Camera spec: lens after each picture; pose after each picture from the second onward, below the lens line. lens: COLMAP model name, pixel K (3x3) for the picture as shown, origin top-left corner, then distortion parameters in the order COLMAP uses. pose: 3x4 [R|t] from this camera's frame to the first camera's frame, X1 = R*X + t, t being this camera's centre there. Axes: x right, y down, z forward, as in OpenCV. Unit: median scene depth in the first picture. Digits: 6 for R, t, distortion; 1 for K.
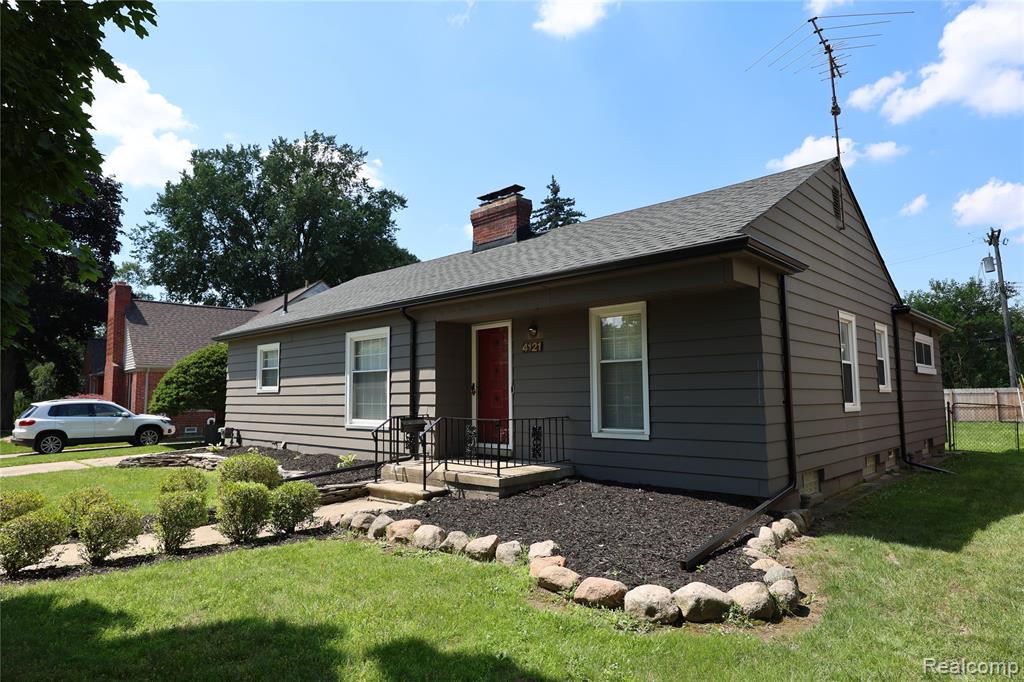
lens RADIAL K [[613.5, 0, 510.5], [0, 613.5, 341.4], [0, 0, 1]] dist [-0.000285, -0.000805]
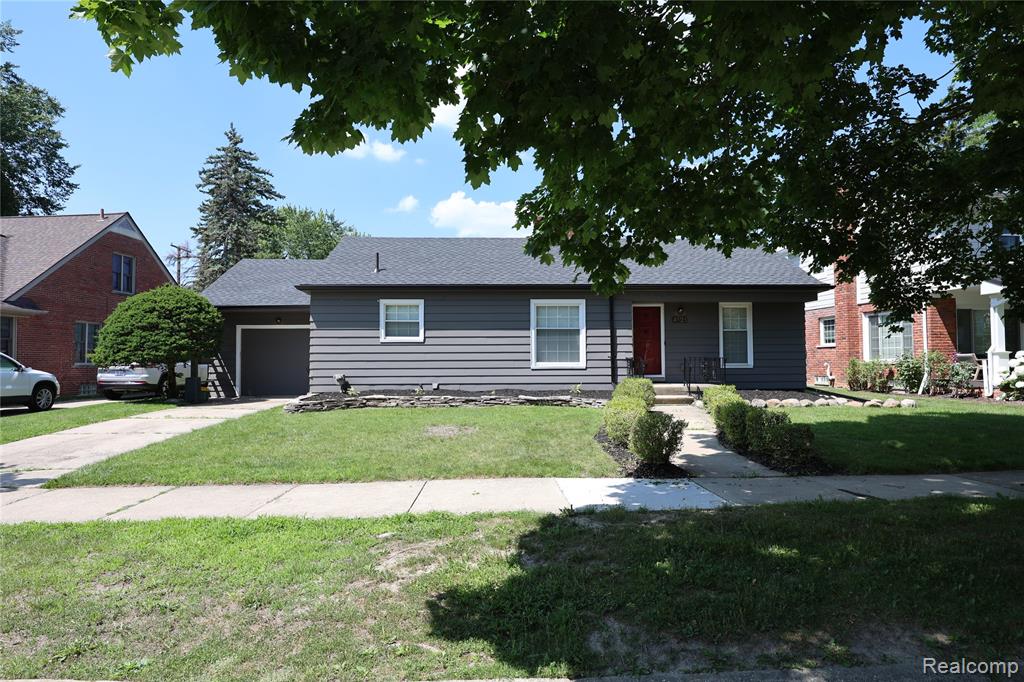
lens RADIAL K [[613.5, 0, 515.9], [0, 613.5, 339.6], [0, 0, 1]] dist [-0.000285, -0.000805]
pose [[0.699347, 0.031460, 0.714089, -1.367870], [-0.066324, 0.997577, 0.021005, 0.052488], [-0.711698, -0.062051, 0.699739, 0.068580]]
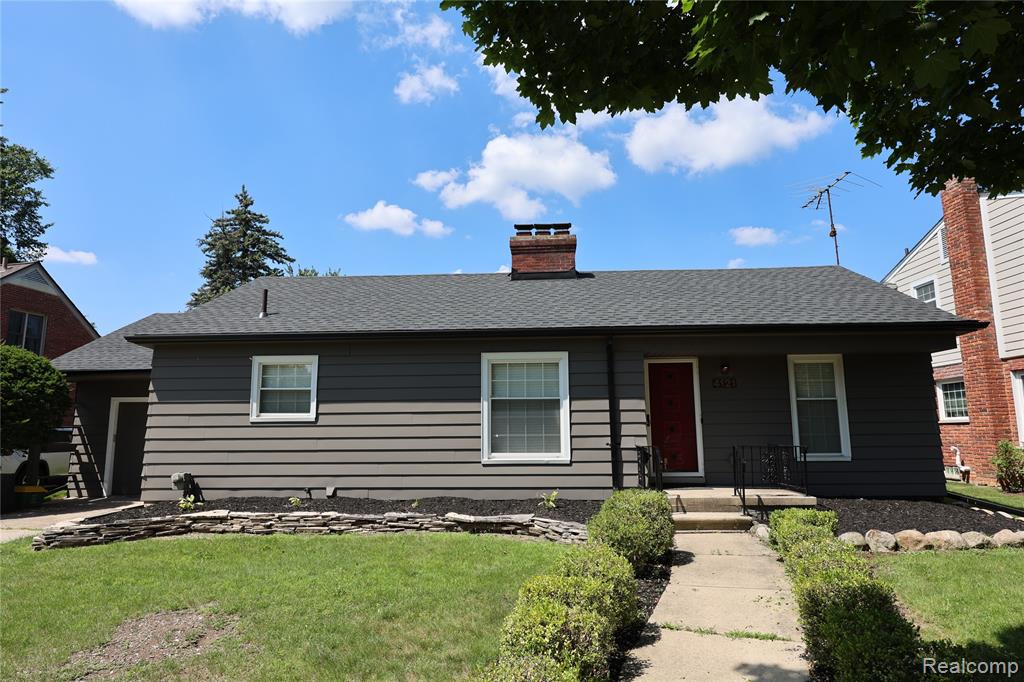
lens RADIAL K [[613.5, 0, 514.8], [0, 613.5, 336.0], [0, 0, 1]] dist [-0.000285, -0.000805]
pose [[0.760940, 0.105688, 0.640157, -0.857816], [-0.058186, 0.993784, -0.094906, 0.045251], [-0.646208, 0.034970, 0.762360, 0.331275]]
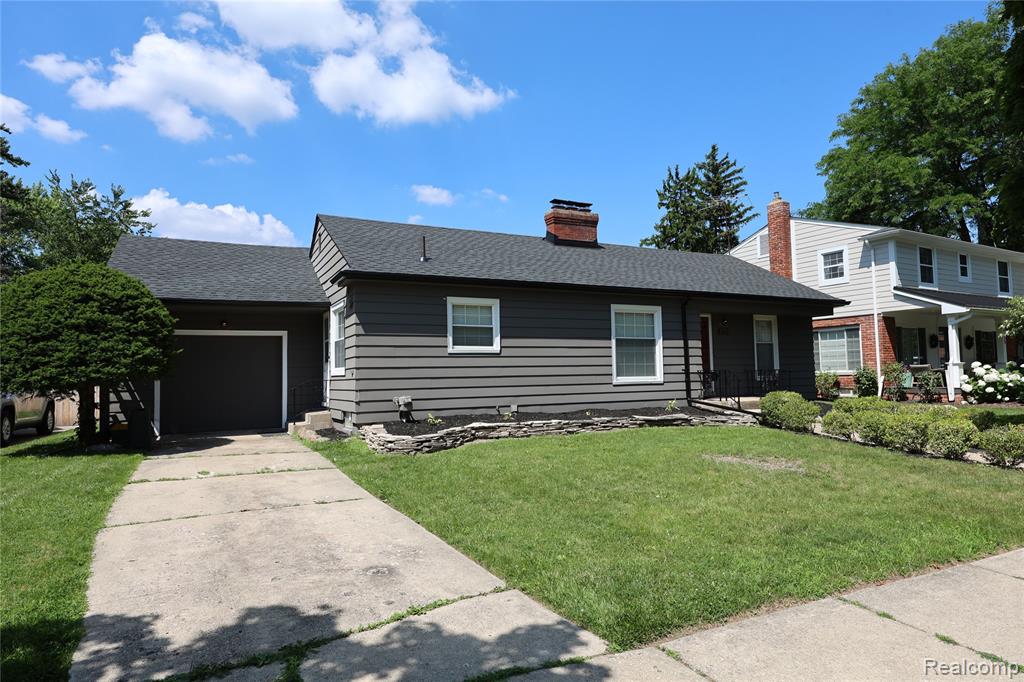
lens RADIAL K [[613.5, 0, 507.4], [0, 613.5, 343.1], [0, 0, 1]] dist [-0.000285, -0.000805]
pose [[0.341011, 0.055670, 0.938409, -1.555020], [-0.068061, 0.997087, -0.034418, 0.124210], [-0.937592, -0.052132, 0.343807, 0.842566]]
